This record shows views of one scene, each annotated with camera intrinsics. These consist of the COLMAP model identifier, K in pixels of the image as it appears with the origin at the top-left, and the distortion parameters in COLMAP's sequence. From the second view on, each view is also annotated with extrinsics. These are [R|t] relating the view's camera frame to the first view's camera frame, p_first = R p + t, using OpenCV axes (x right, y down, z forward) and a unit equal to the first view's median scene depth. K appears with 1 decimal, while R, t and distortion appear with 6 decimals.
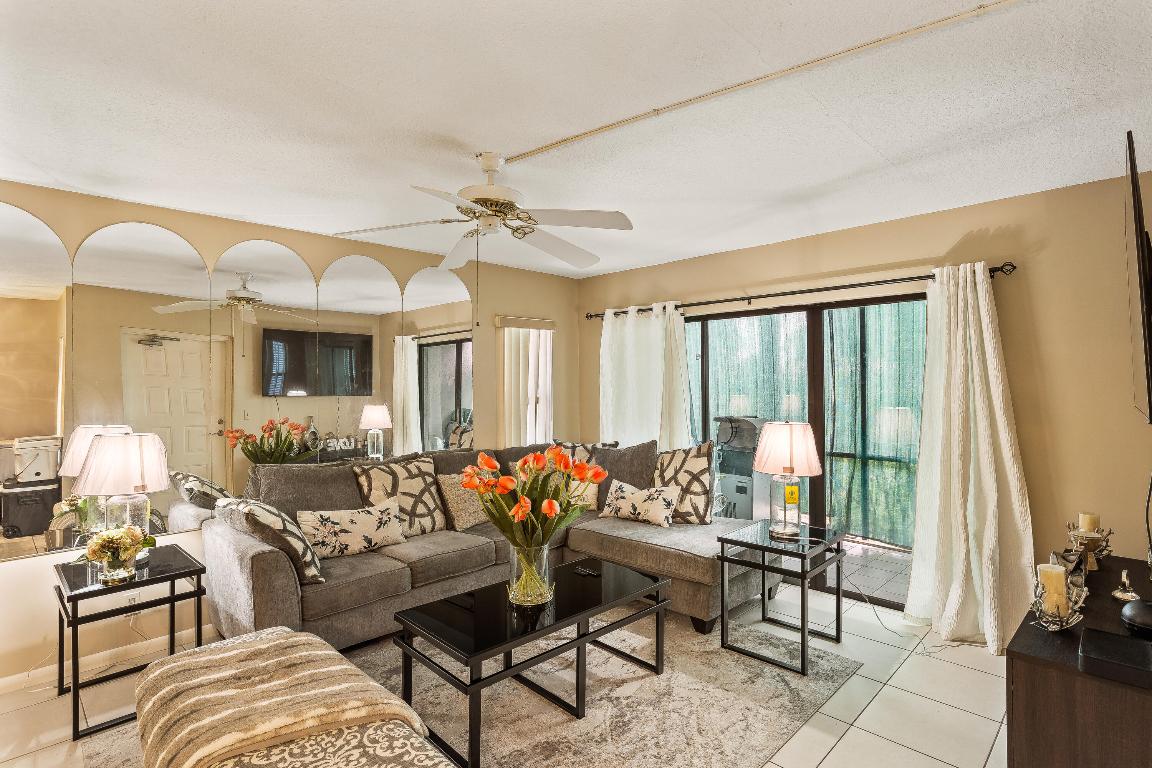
lens RADIAL K [[576.3, 0, 576.0], [0, 576.3, 384.0], [0, 0, 1]] dist [-0.005446, -0.000295]
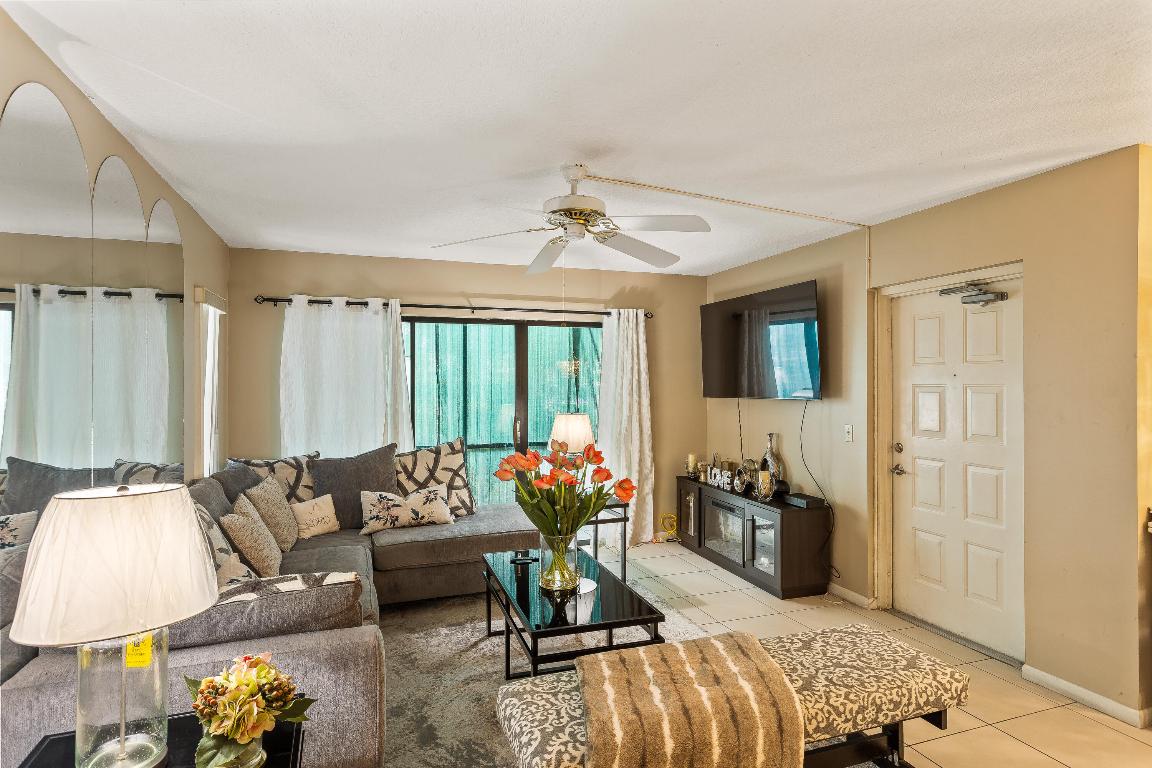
lens RADIAL K [[620.0, 0, 574.8], [0, 620.0, 379.5], [0, 0, 1]] dist [0.000704, 0.001725]
pose [[0.429266, 0.011755, 0.903102, -0.725599], [0.001326, 0.999906, -0.013645, 0.006953], [-0.903177, 0.007055, 0.429210, 0.315042]]
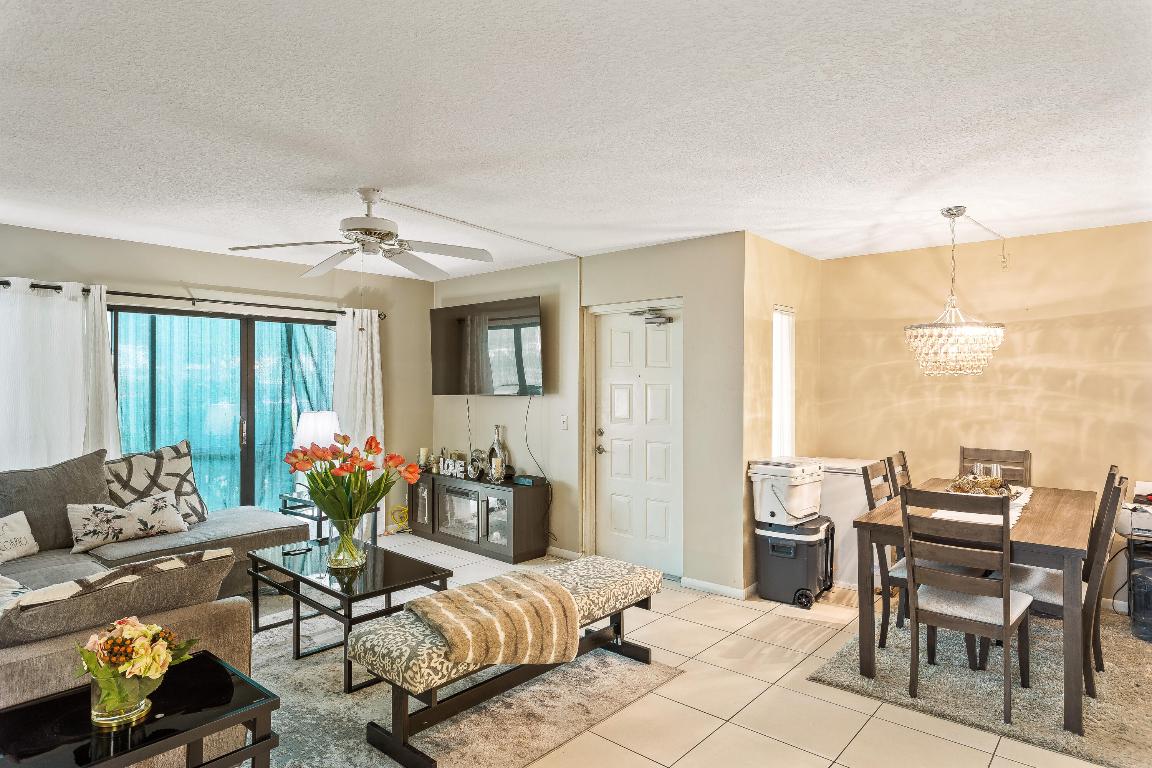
lens RADIAL K [[661.9, 0, 576.4], [0, 661.9, 379.8], [0, 0, 1]] dist [0.001359, 0.001548]
pose [[-0.061080, 0.009672, 0.998086, -0.954170], [0.002712, 0.999951, -0.009524, 0.008205], [-0.998129, 0.002125, -0.061103, 0.403151]]
